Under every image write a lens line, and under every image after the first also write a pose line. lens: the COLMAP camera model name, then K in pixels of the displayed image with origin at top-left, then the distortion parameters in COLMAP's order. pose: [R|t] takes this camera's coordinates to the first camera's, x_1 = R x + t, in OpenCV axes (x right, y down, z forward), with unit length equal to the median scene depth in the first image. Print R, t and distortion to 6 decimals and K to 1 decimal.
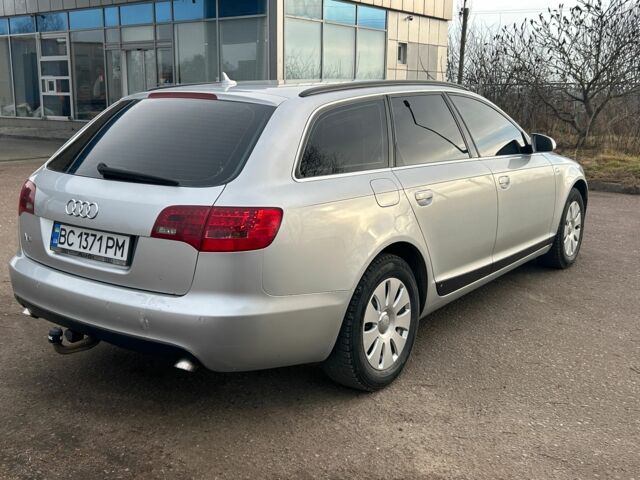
lens RADIAL K [[756.7, 0, 321.1], [0, 756.7, 239.0], [0, 0, 1]] dist [0.119398, 0.000000]
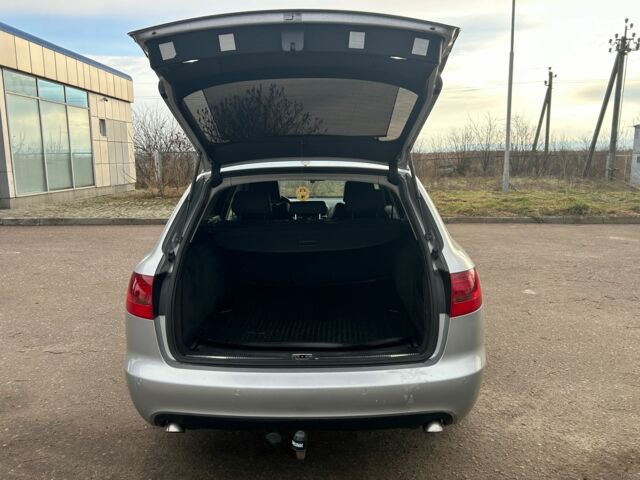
lens RADIAL K [[545.9, 0, 309.7], [0, 545.9, 251.8], [0, 0, 1]] dist [0.016977, 0.000191]
pose [[0.797003, -0.126078, 0.590670, -0.571668], [0.135180, 0.990397, 0.028997, -0.092903], [-0.588654, 0.056736, 0.806392, 0.378038]]
